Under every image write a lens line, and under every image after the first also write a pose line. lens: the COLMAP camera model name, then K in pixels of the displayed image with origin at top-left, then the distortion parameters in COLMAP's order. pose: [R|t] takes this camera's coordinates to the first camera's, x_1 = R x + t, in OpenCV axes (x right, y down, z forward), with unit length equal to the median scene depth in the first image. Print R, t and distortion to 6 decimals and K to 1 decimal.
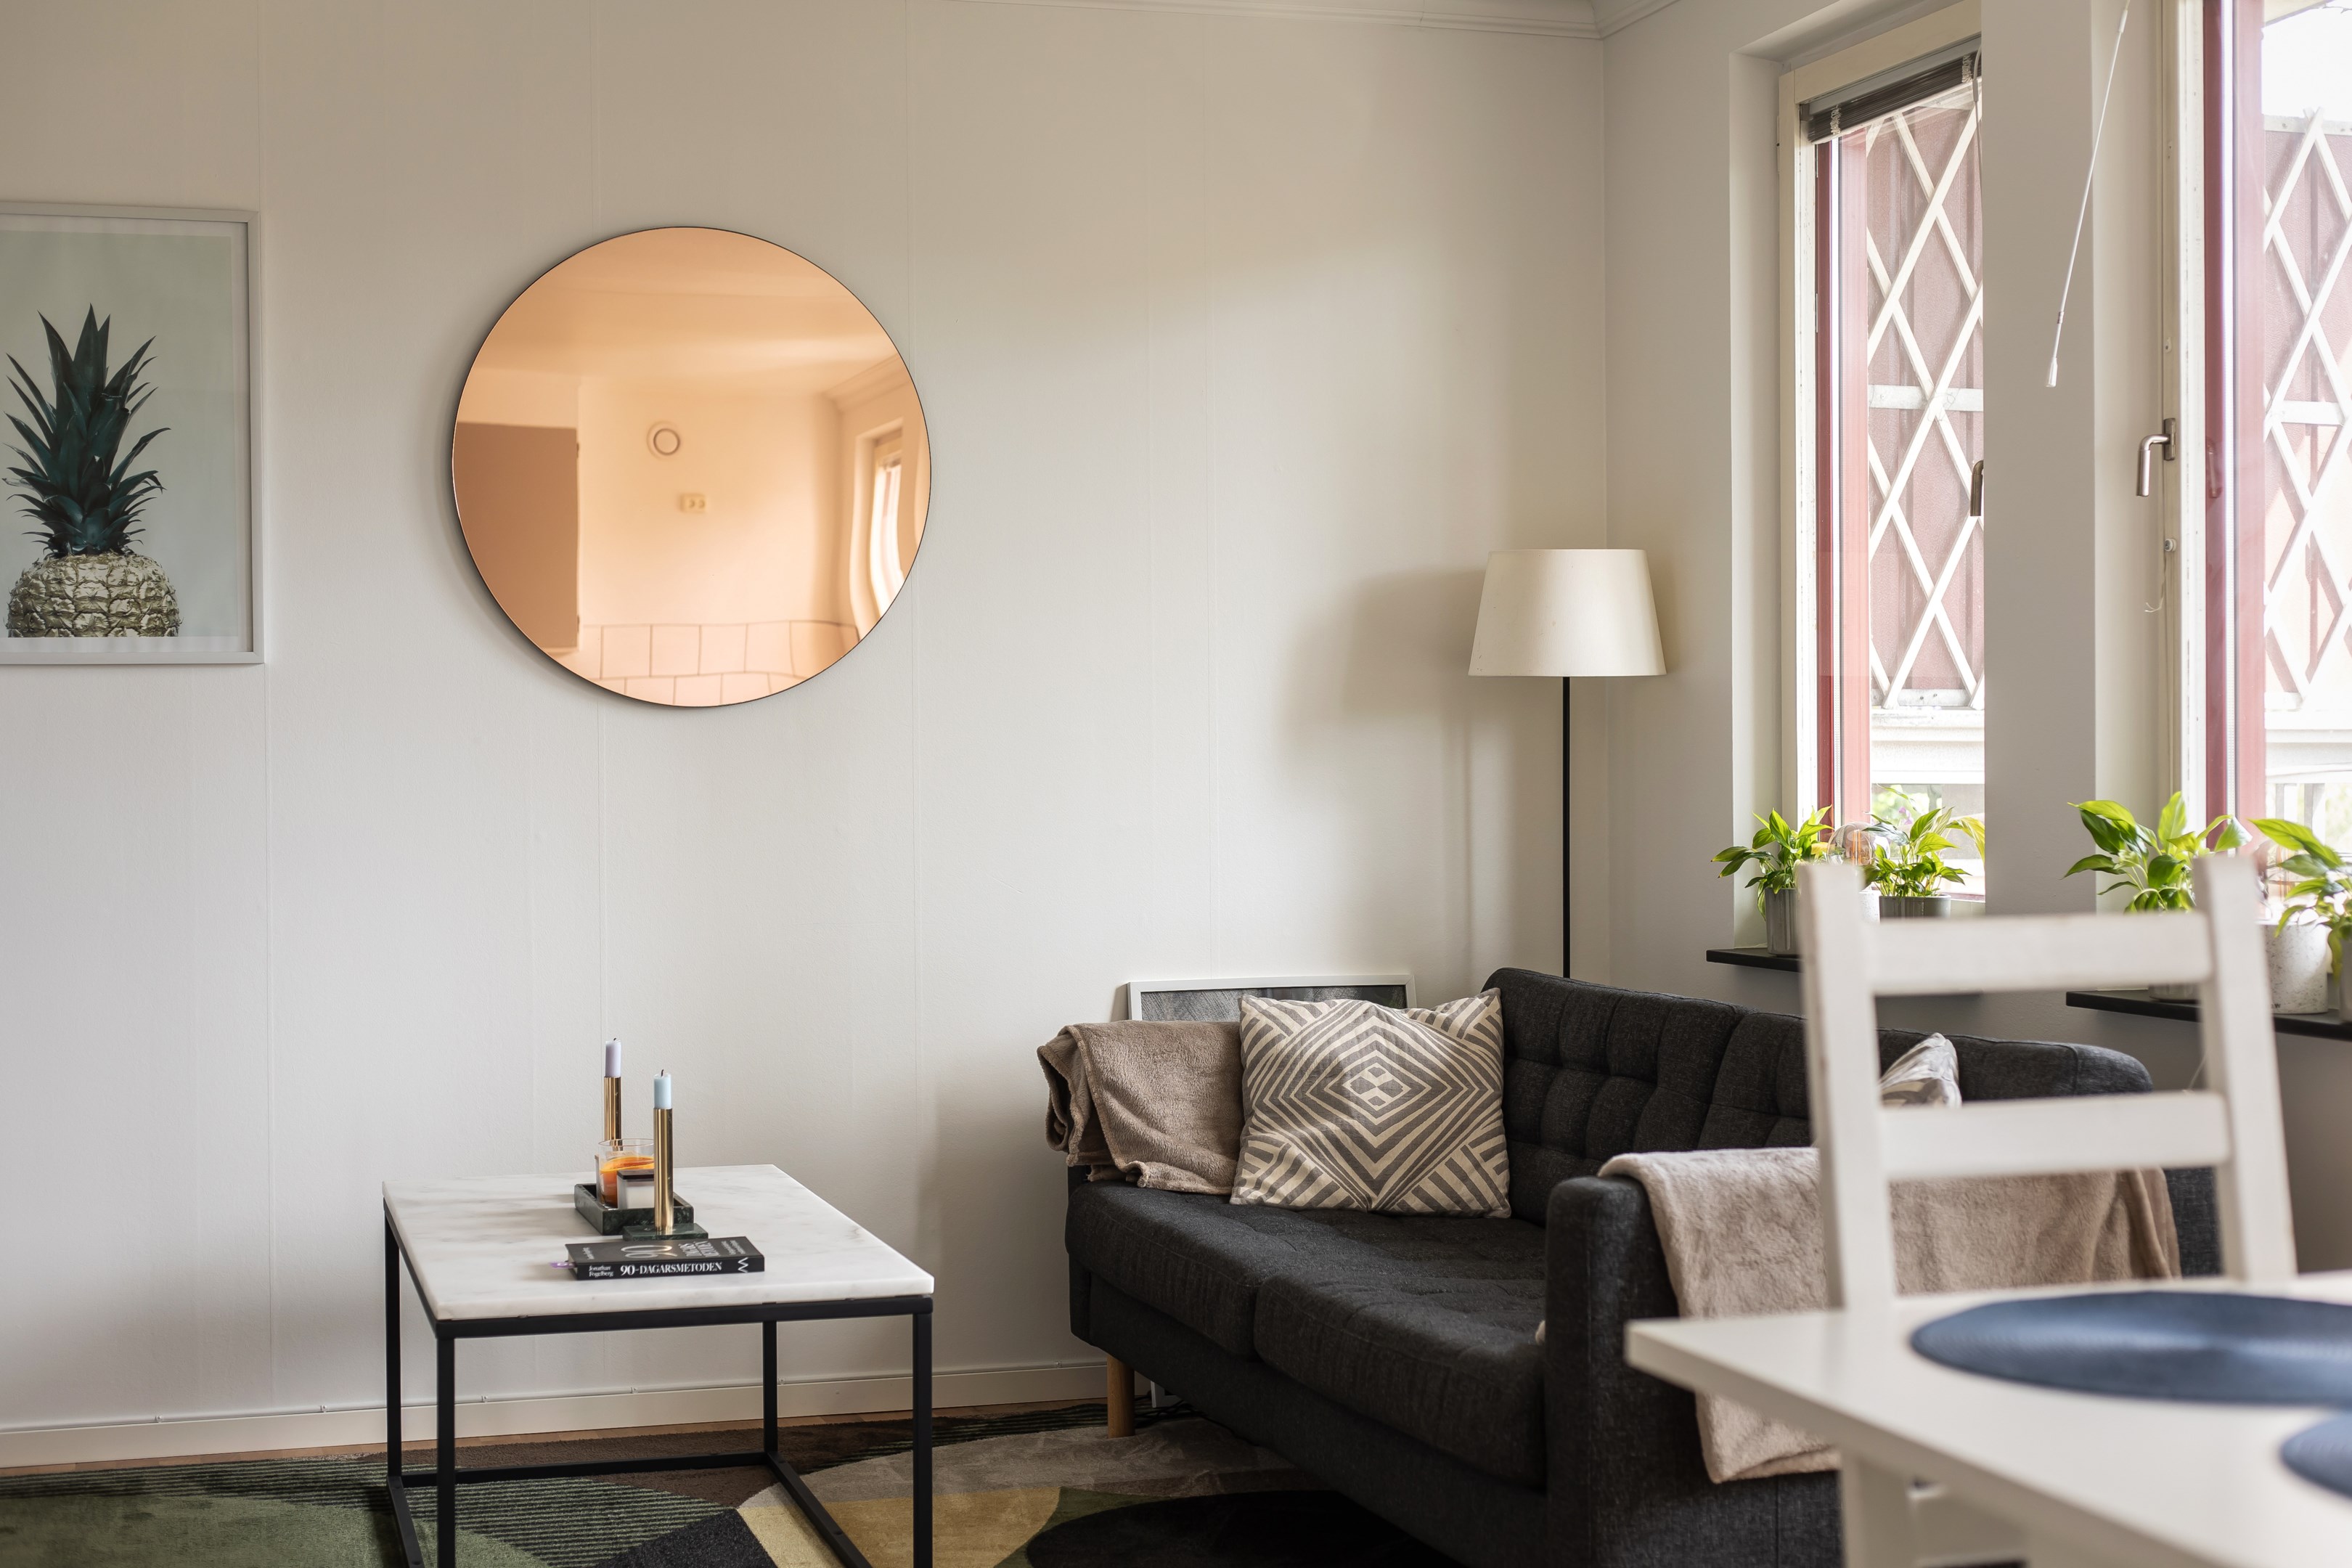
lens RADIAL K [[3434.9, 0, 1171.4], [0, 3434.9, 781.0], [0, 0, 1]] dist [0.012892, 0.011698]
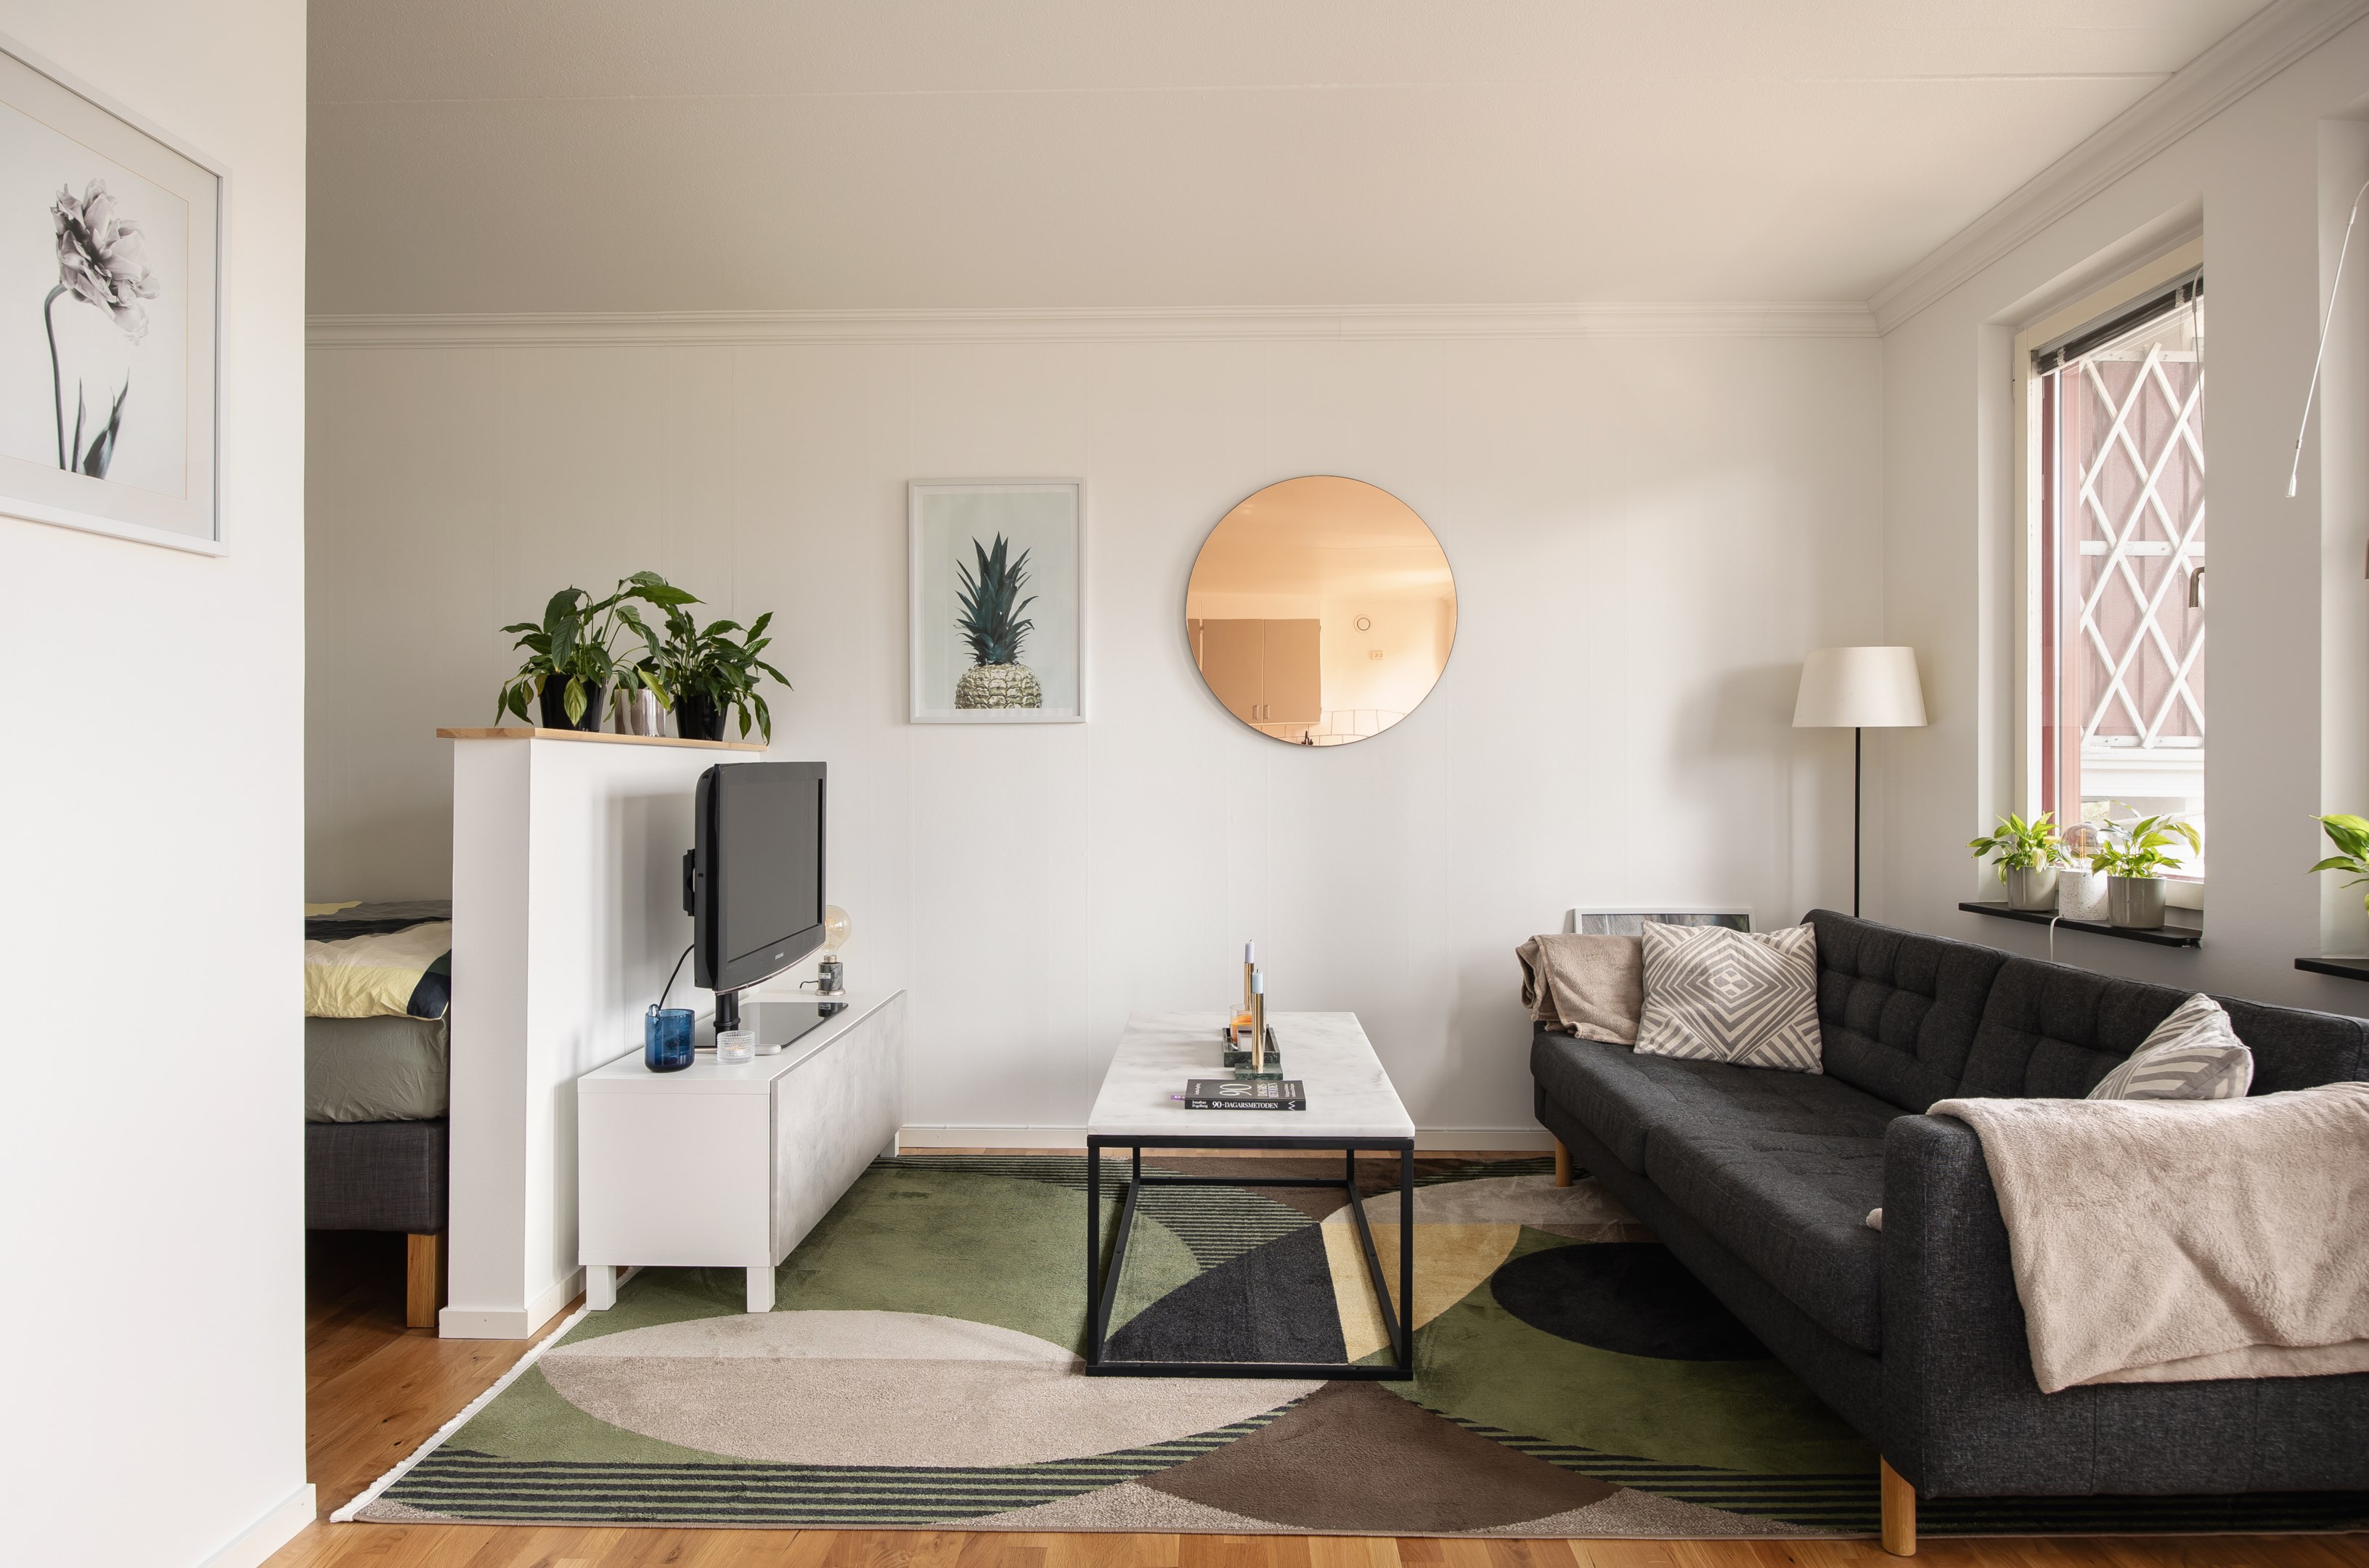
lens RADIAL K [[1391.7, 0, 1172.8], [0, 1391.7, 780.9], [0, 0, 1]] dist [-0.015095, 0.004657]
pose [[0.950446, 0.007205, -0.310806, 0.013100], [-0.007953, 0.999968, -0.001140, -0.002269], [0.310788, 0.003555, 0.950473, 0.308278]]
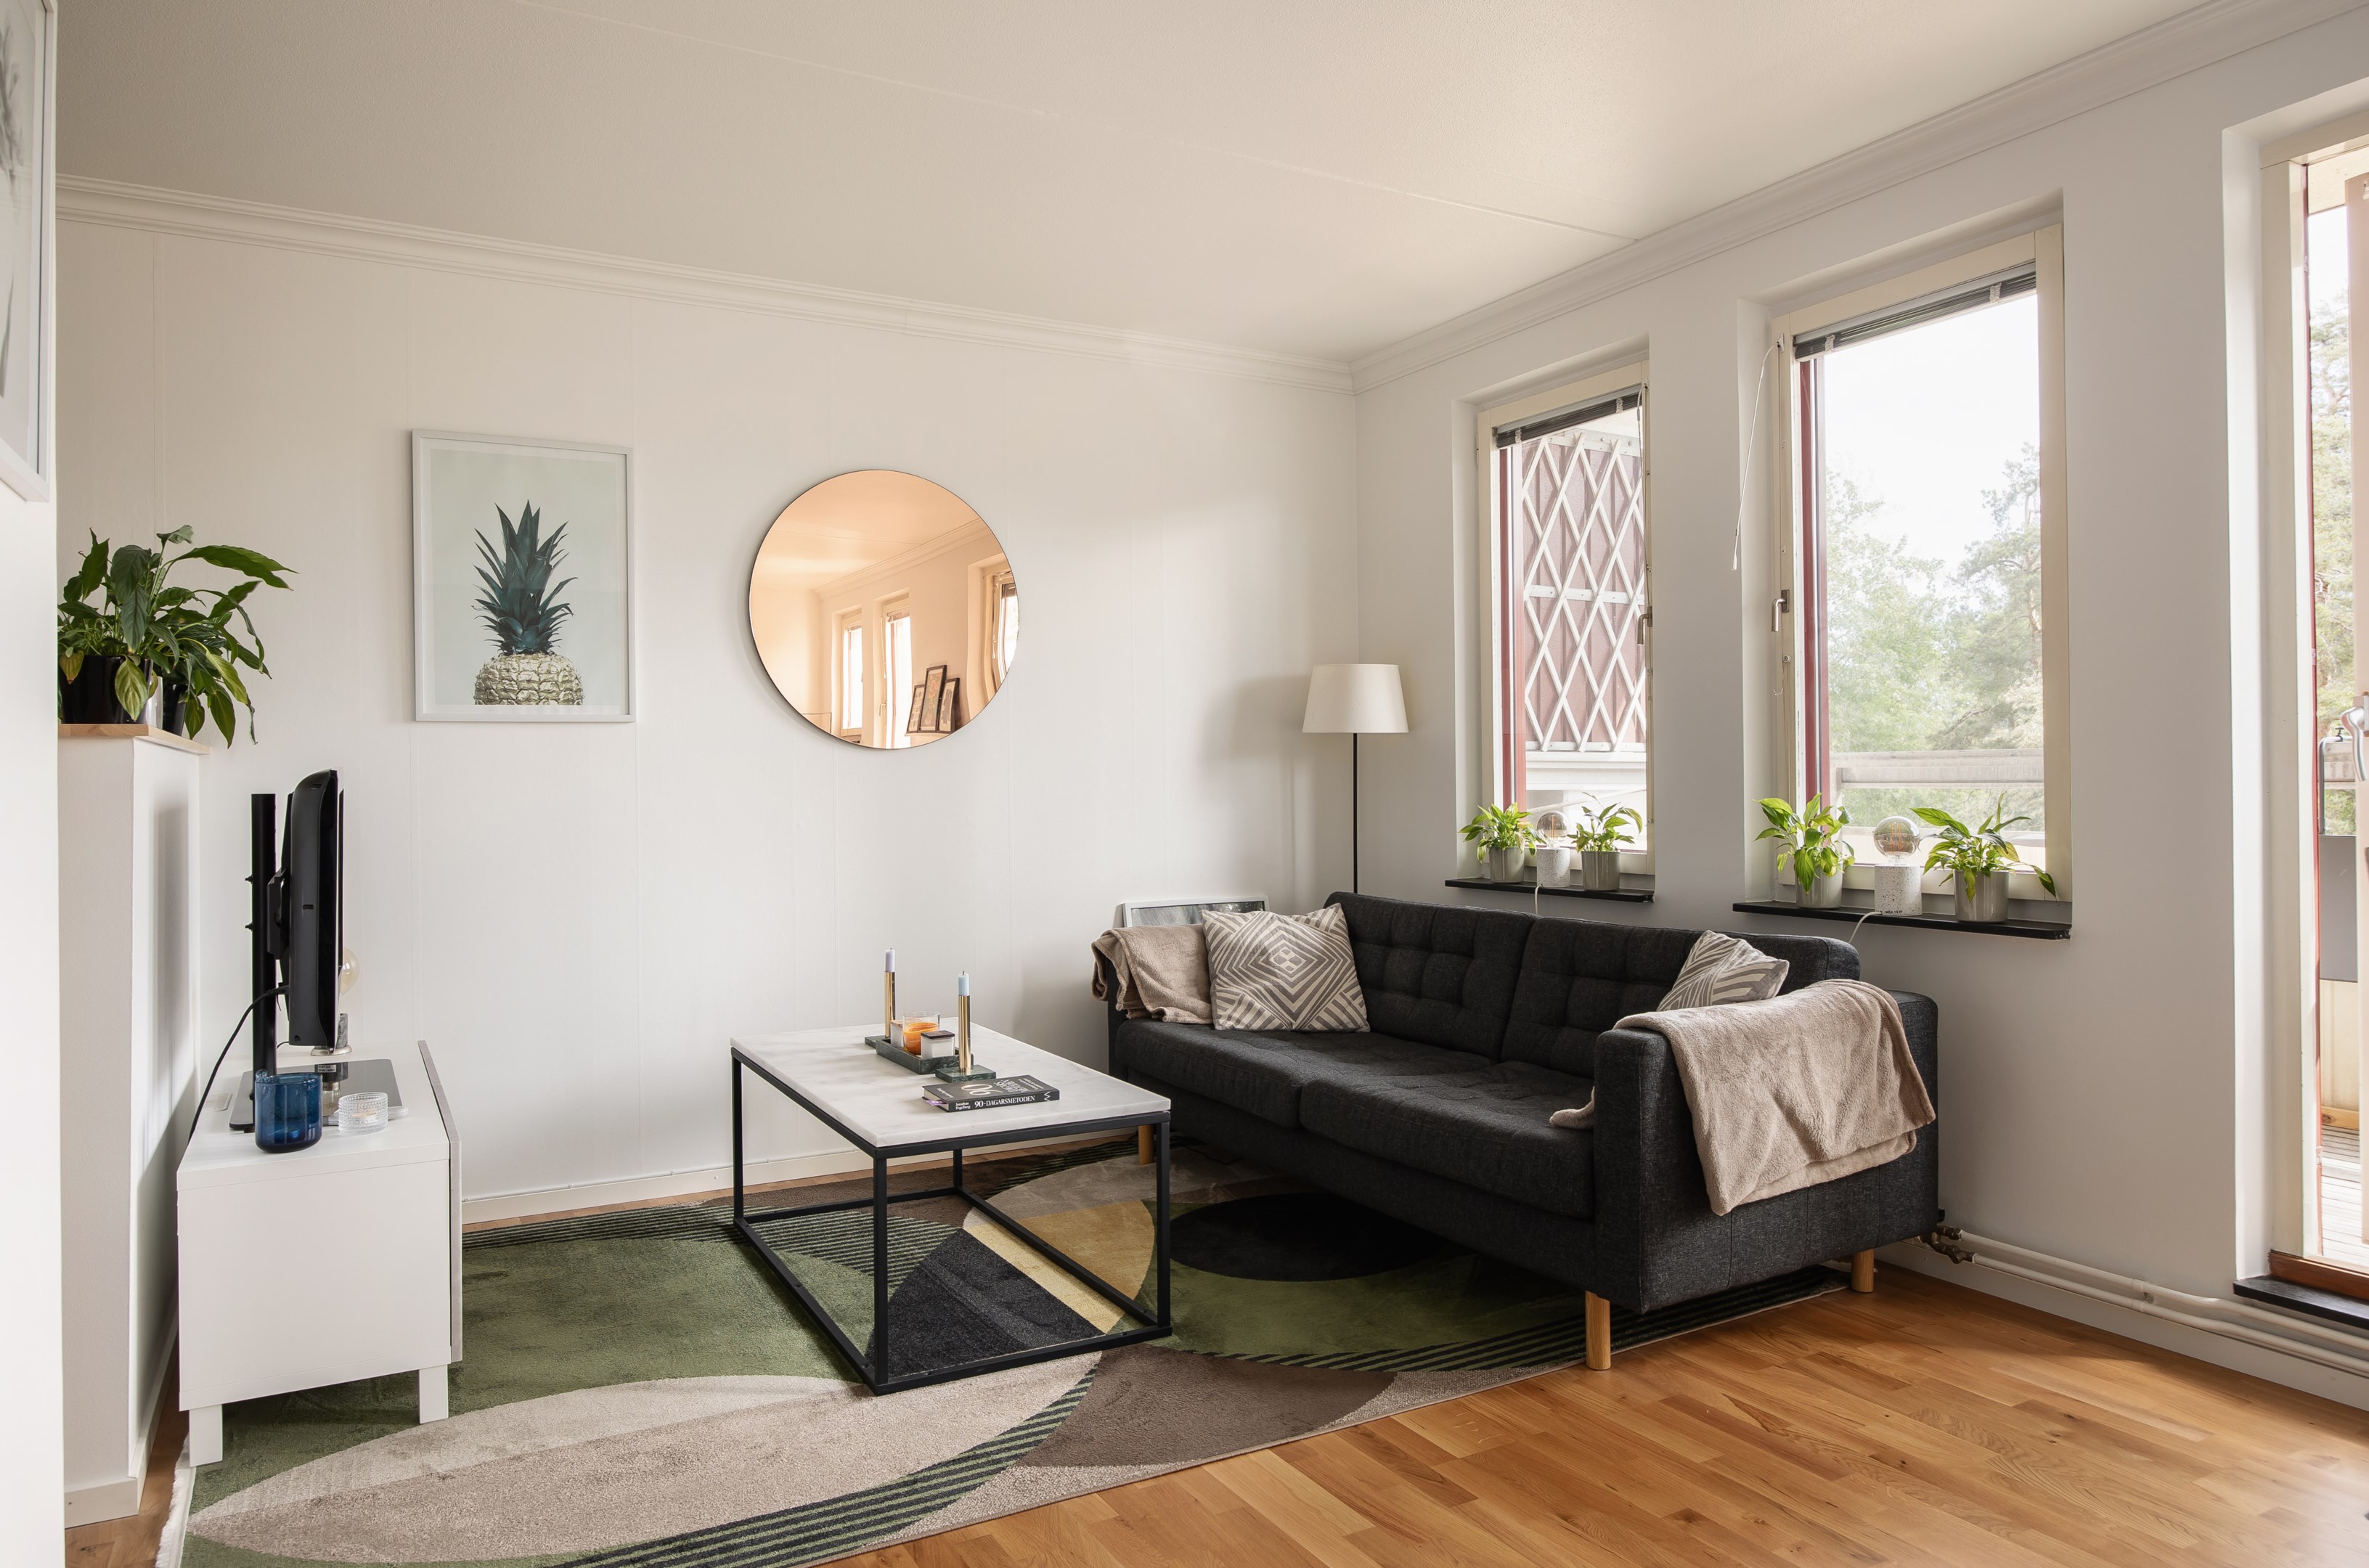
lens RADIAL K [[1540.9, 0, 1176.5], [0, 1540.9, 771.5], [0, 0, 1]] dist [-0.005799, -0.000089]
pose [[0.976365, -0.002460, 0.216113, -0.172485], [0.005033, 0.999923, -0.011354, -0.000780], [-0.216069, 0.012174, 0.976302, 0.227199]]
